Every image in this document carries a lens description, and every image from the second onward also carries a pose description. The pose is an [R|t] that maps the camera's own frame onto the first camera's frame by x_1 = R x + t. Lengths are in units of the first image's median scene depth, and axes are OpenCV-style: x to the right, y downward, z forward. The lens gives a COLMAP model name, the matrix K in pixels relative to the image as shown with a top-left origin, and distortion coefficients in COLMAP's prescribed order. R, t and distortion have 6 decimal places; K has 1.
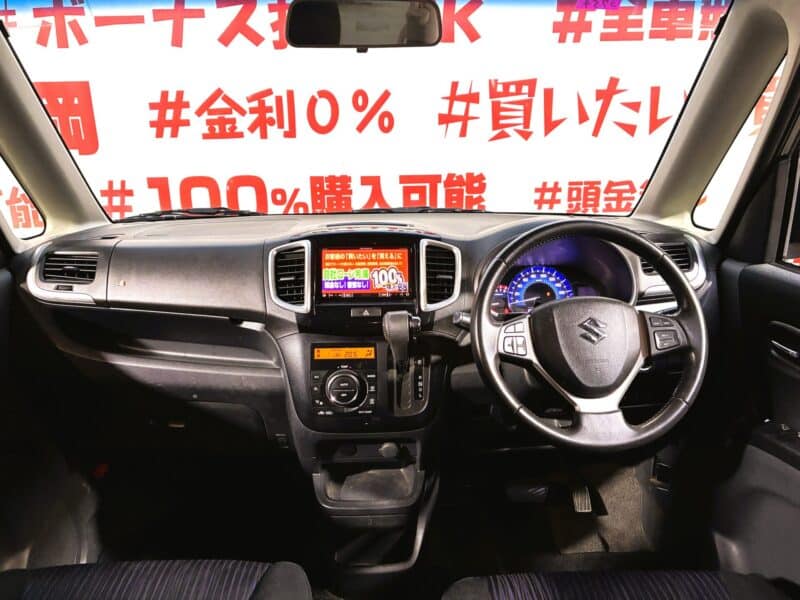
lens RADIAL K [[596.1, 0, 428.4], [0, 596.1, 301.2], [0, 0, 1]] dist [0.019366, -0.035390]
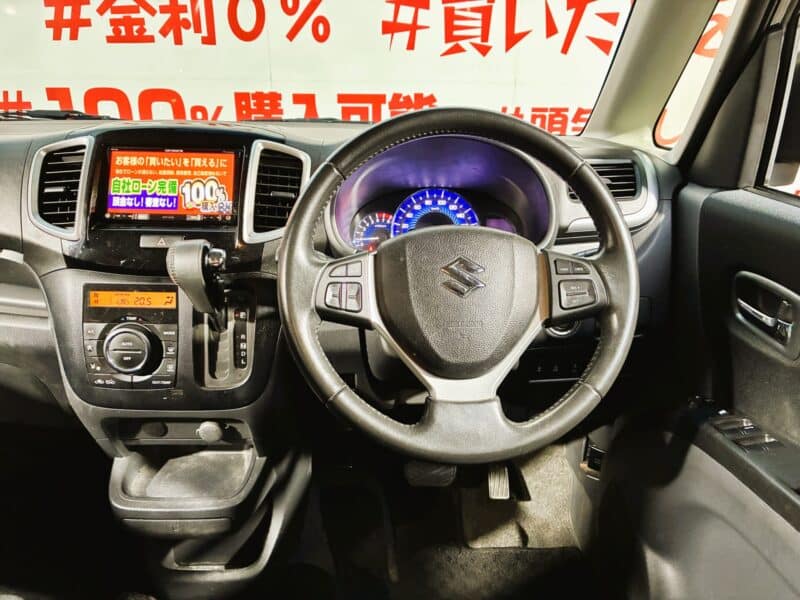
lens RADIAL K [[596.1, 0, 417.6], [0, 596.1, 297.1], [0, 0, 1]] dist [0.019366, -0.035390]
pose [[0.999526, 0.029923, 0.007194, 0.181321], [-0.030426, 0.995933, 0.084799, 0.014411], [-0.004628, -0.084978, 0.996372, 0.285449]]
